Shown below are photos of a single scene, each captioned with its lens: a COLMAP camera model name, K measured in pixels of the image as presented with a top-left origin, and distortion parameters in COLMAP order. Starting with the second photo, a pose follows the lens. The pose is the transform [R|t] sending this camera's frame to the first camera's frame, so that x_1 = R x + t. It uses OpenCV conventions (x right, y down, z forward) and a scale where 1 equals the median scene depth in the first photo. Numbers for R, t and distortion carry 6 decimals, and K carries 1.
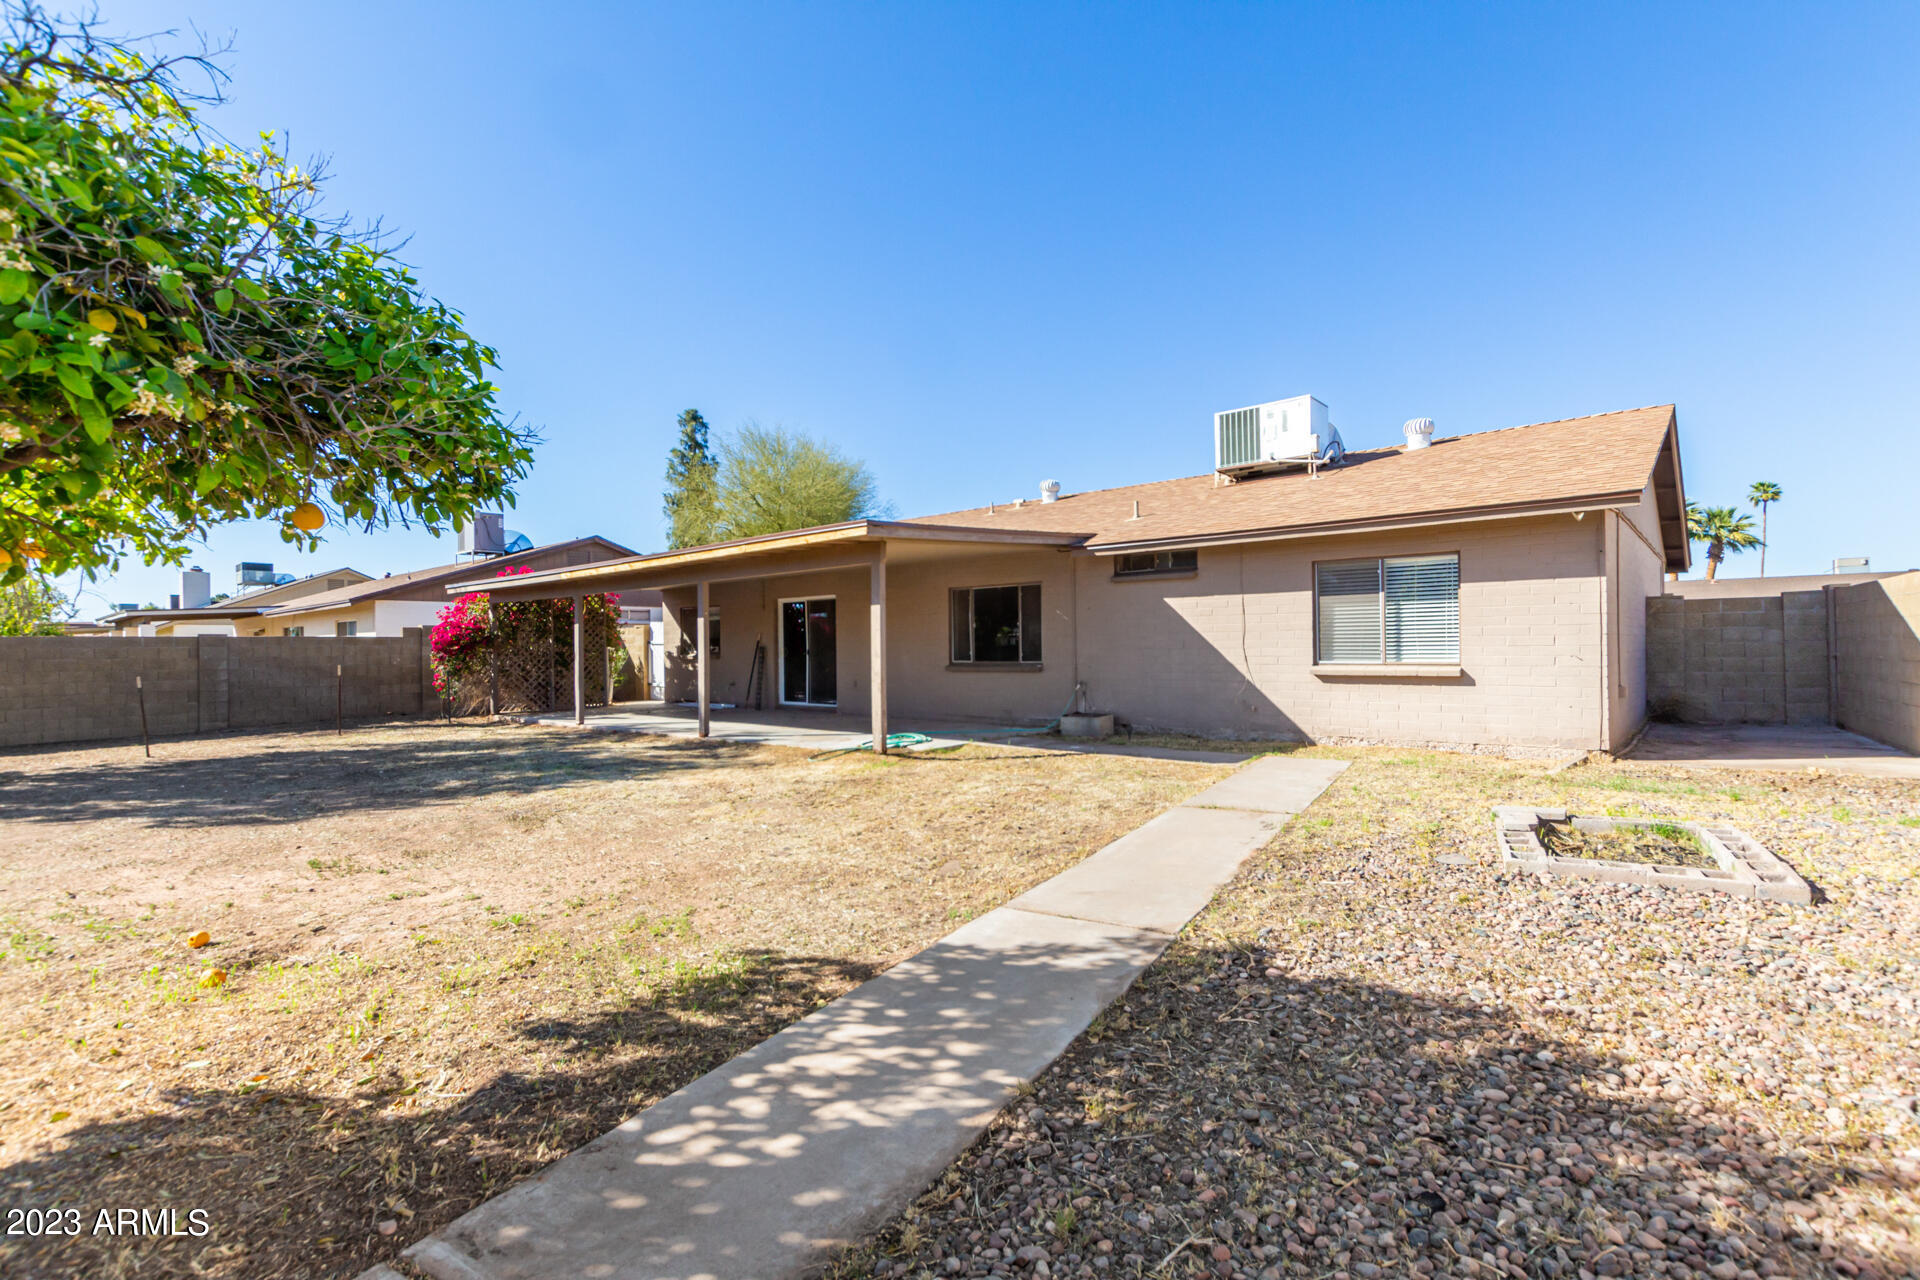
lens RADIAL K [[889.8, 0, 950.4], [0, 889.8, 643.9], [0, 0, 1]] dist [0.007119, -0.004278]
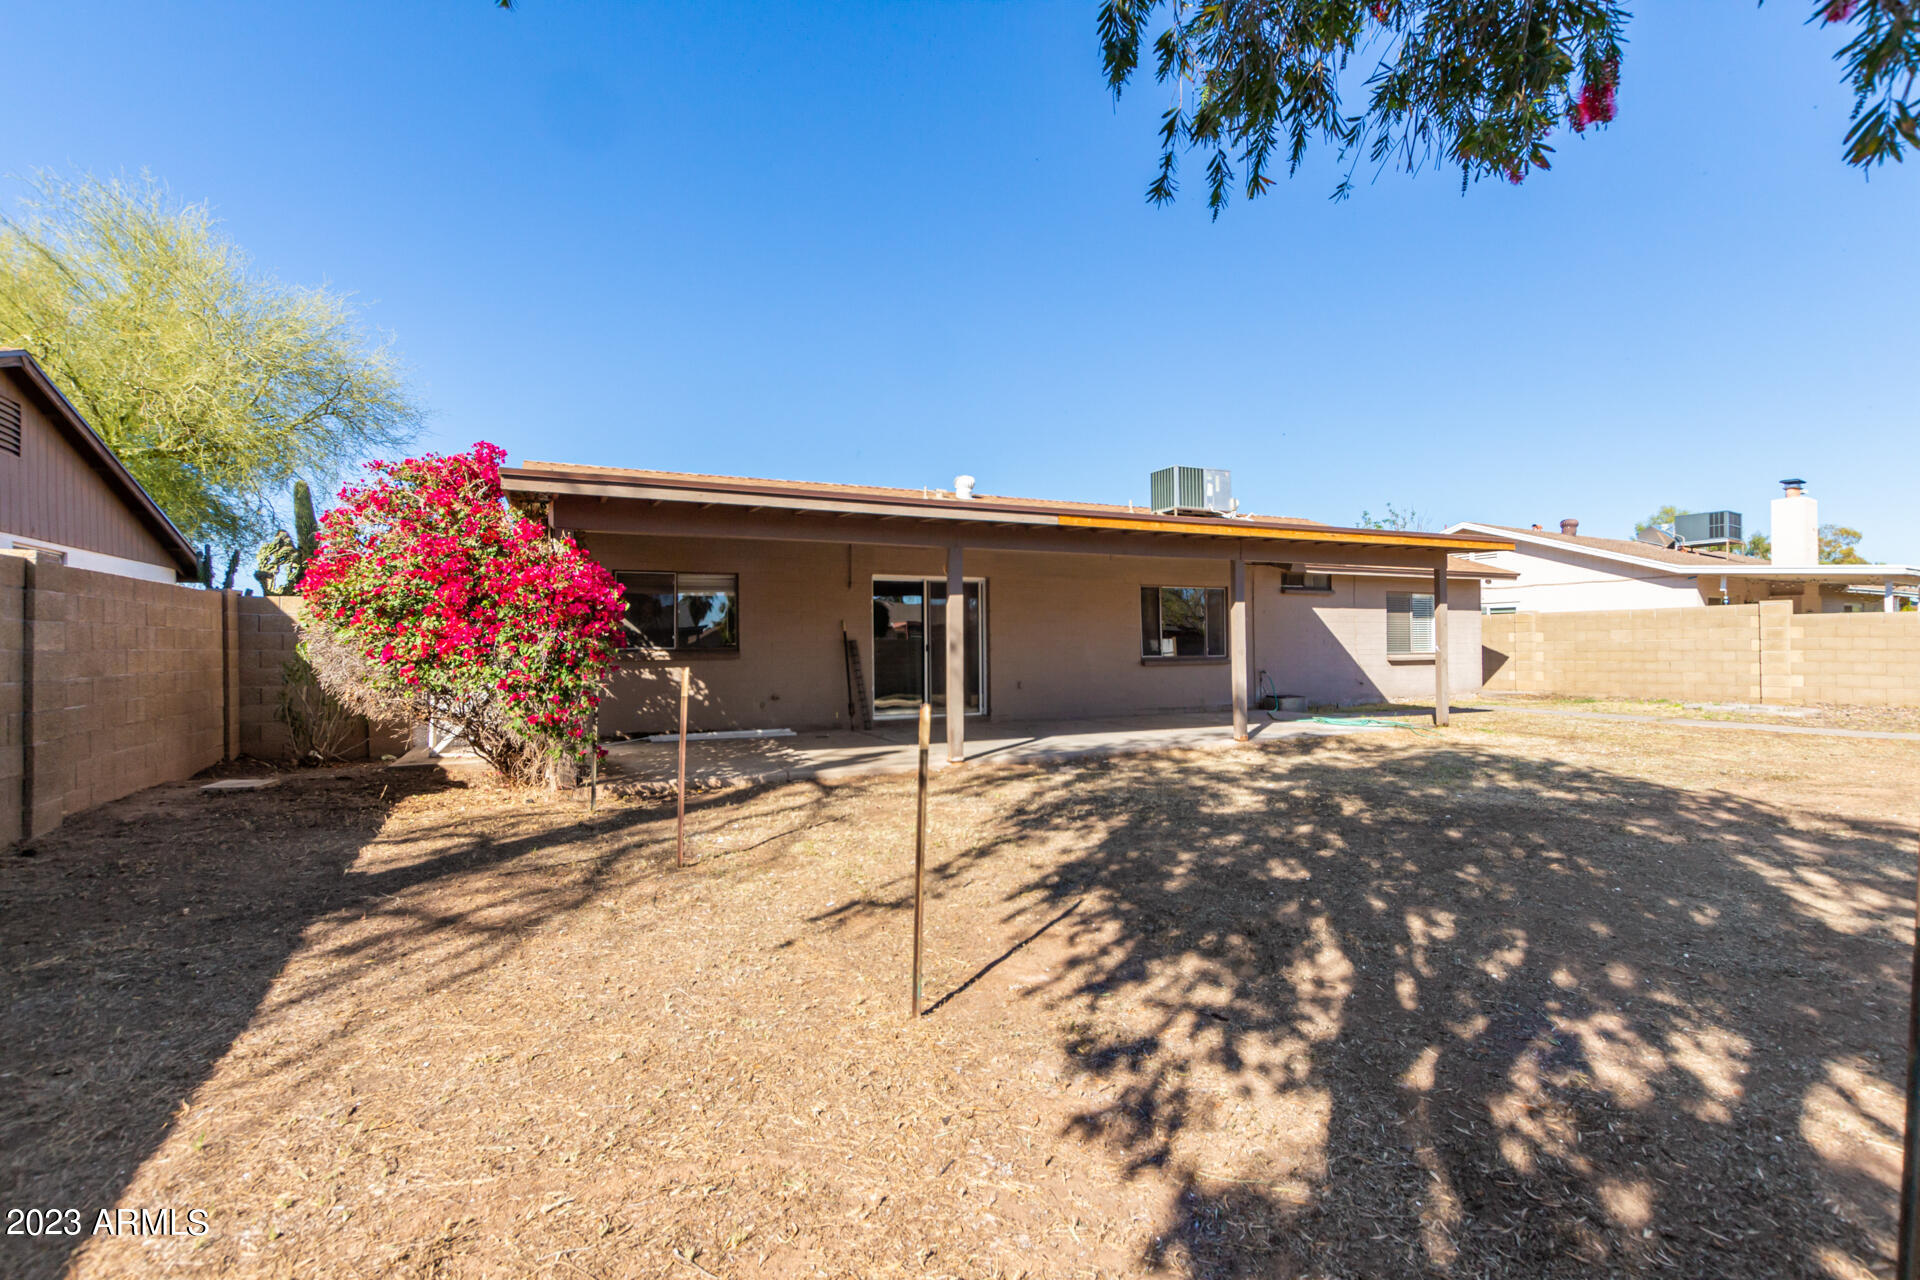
lens RADIAL K [[889.8, 0, 962.3], [0, 889.8, 635.9], [0, 0, 1]] dist [0.007119, -0.004278]
pose [[0.379852, 0.019819, 0.924835, -1.279243], [-0.001579, 0.999783, -0.020776, 0.022211], [-0.925046, 0.006431, 0.379801, 1.003543]]
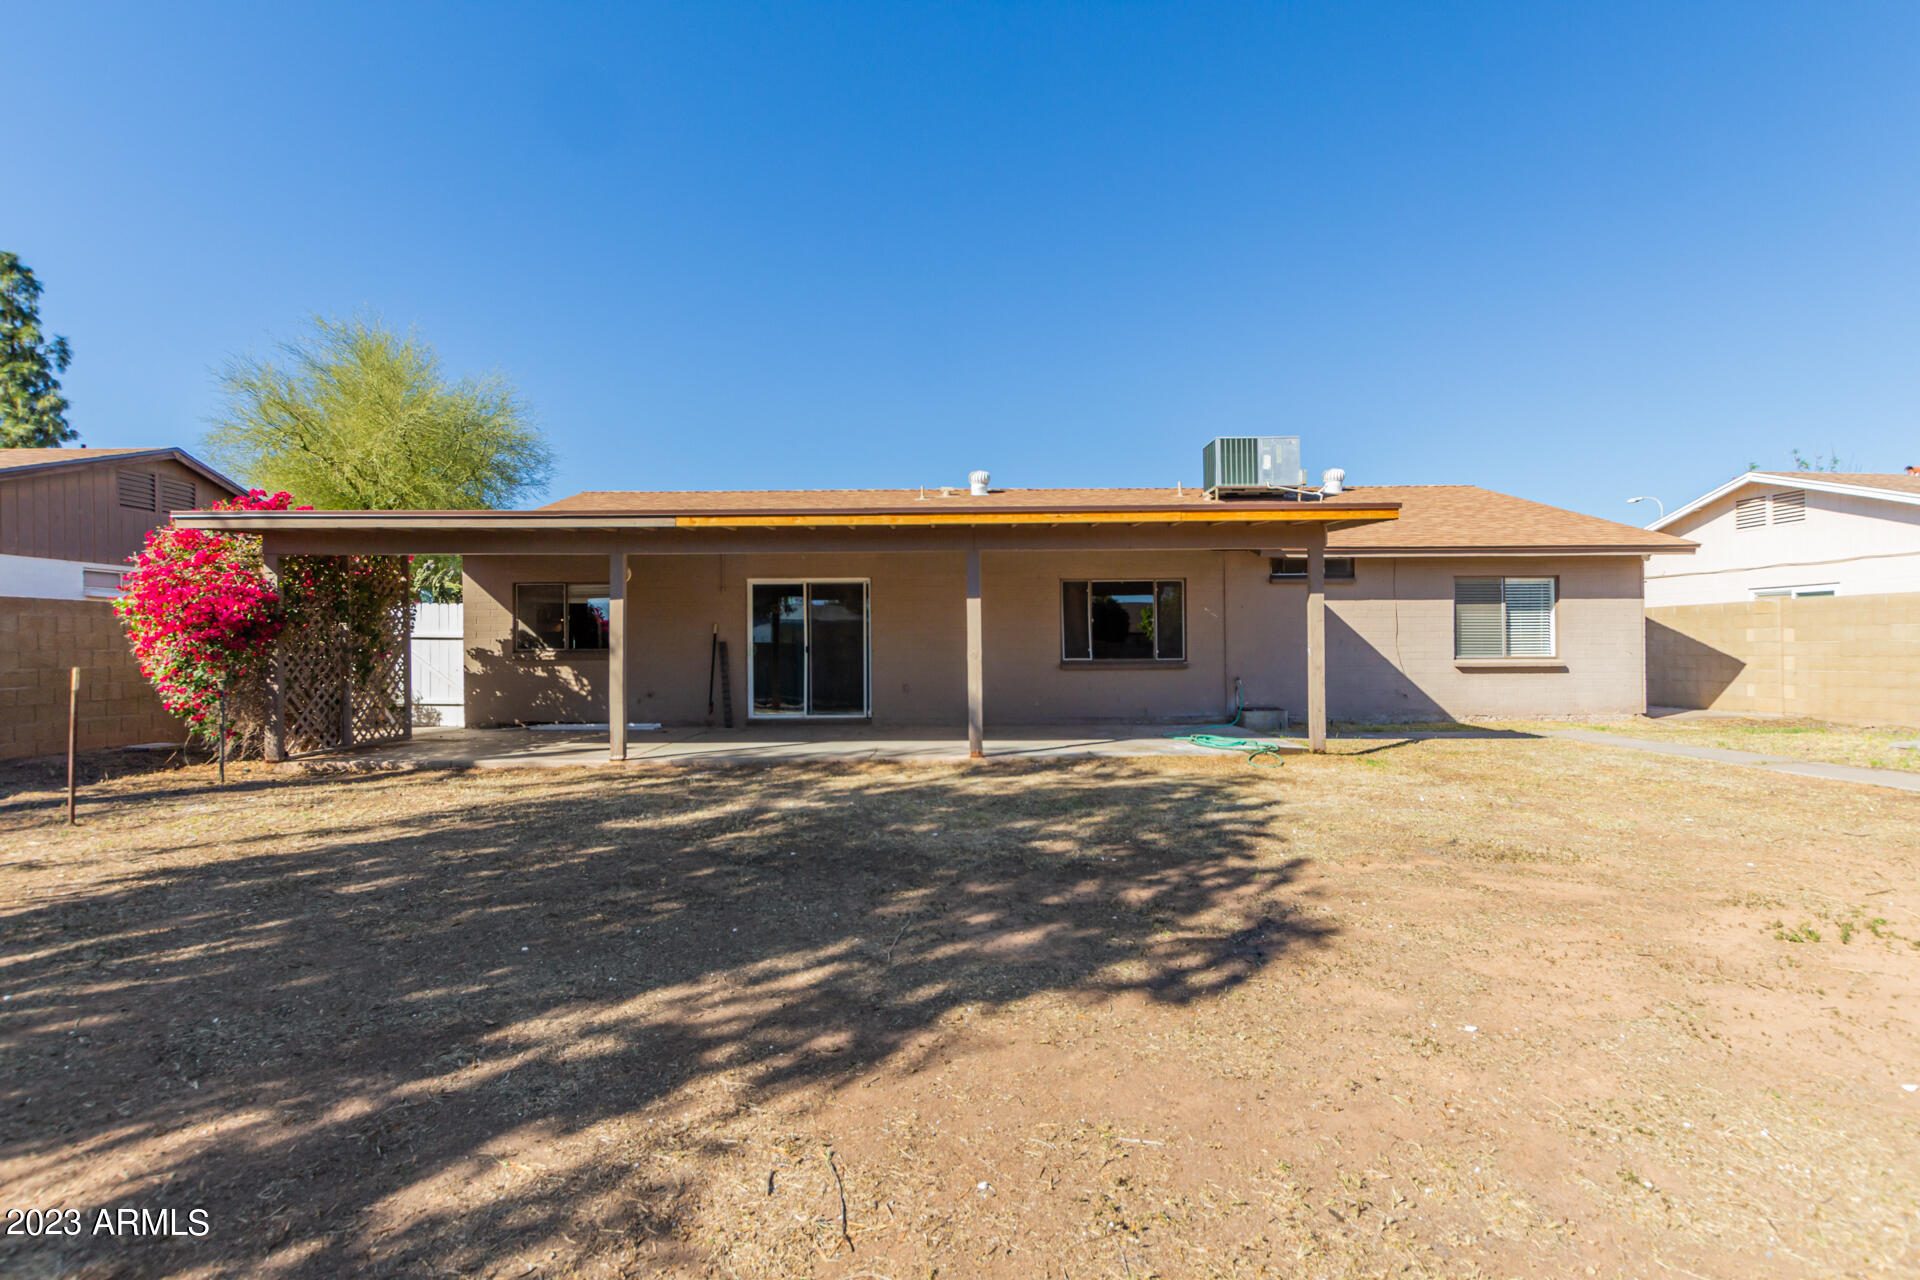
lens RADIAL K [[889.8, 0, 954.3], [0, 889.8, 632.8], [0, 0, 1]] dist [0.007119, -0.004278]
pose [[0.741792, 0.017595, 0.670399, -0.871455], [-0.005817, 0.999787, -0.019803, 0.014259], [-0.670604, 0.010790, 0.741737, 0.493141]]
